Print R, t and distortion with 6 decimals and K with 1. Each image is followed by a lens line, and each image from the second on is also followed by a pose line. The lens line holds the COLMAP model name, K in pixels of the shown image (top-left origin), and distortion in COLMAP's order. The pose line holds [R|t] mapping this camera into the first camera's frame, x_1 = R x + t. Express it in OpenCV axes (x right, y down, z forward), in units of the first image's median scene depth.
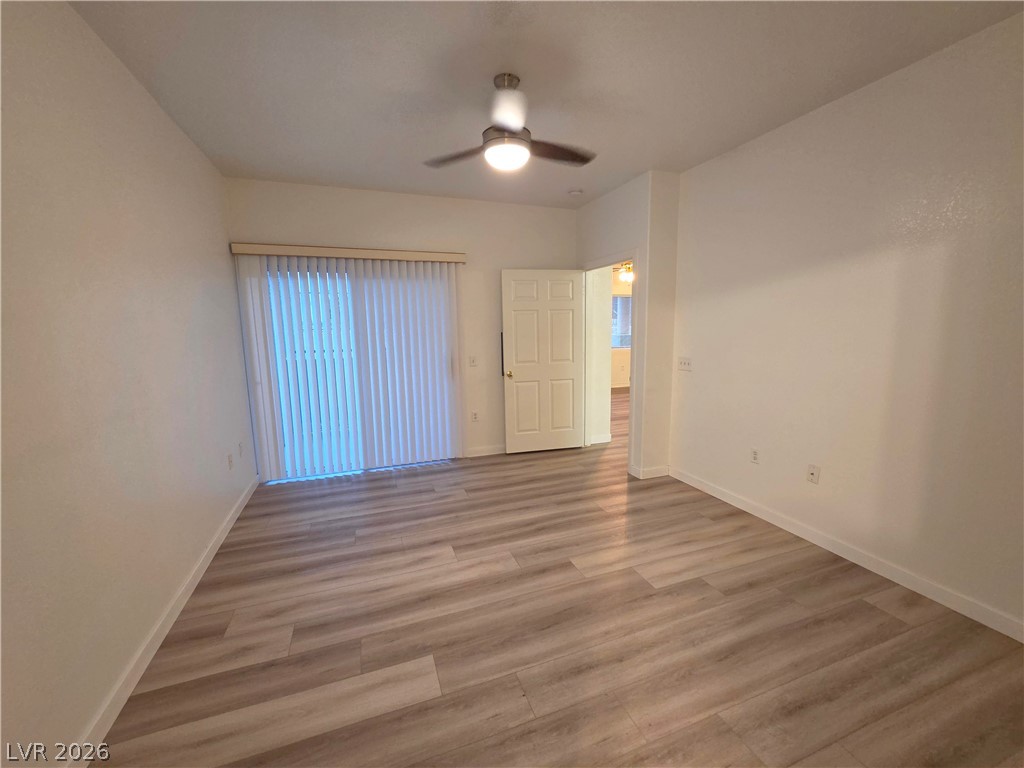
lens RADIAL K [[418.0, 0, 512.6], [0, 418.0, 385.9], [0, 0, 1]] dist [-0.002665, -0.000043]
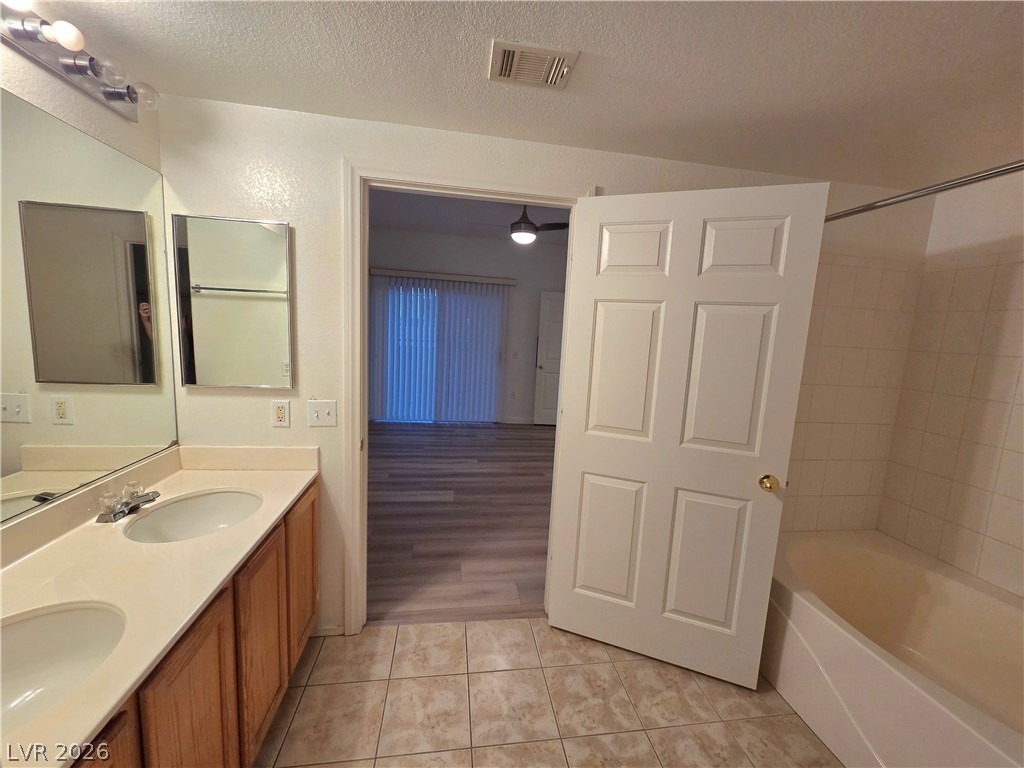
lens RADIAL K [[418.0, 0, 513.2], [0, 418.0, 381.7], [0, 0, 1]] dist [-0.002665, -0.000043]
pose [[0.978430, 0.094436, -0.183727, 0.185804], [-0.098633, 0.995028, -0.013823, 0.057423], [0.181508, 0.031647, 0.982880, -0.428857]]
